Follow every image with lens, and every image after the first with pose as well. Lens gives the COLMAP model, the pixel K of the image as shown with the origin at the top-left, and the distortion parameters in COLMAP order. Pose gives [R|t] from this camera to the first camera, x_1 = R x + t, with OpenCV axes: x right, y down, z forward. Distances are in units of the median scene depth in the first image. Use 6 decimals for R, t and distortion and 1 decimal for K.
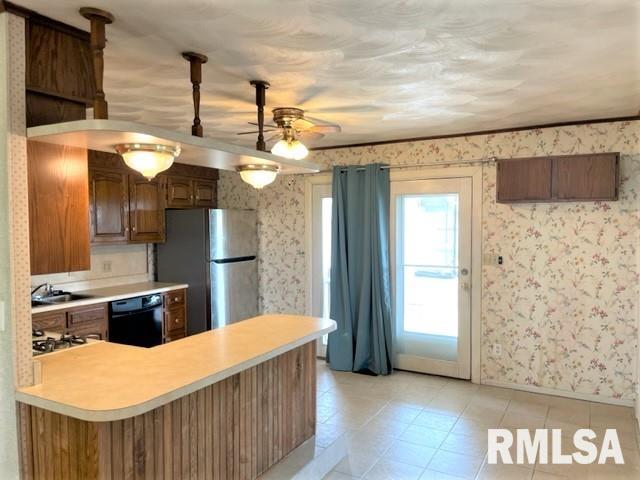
lens RADIAL K [[482.6, 0, 321.4], [0, 482.6, 241.9], [0, 0, 1]] dist [-0.000868, -0.002234]
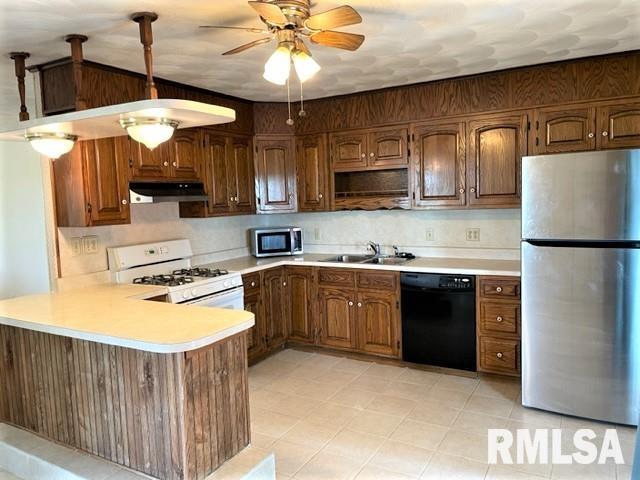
lens RADIAL K [[482.6, 0, 321.4], [0, 482.6, 237.2], [0, 0, 1]] dist [-0.000868, -0.002234]
pose [[-0.012184, 0.090092, -0.995859, 0.745675], [-0.007017, 0.995901, 0.090182, -0.035889], [0.999901, 0.008087, -0.011501, 1.385764]]
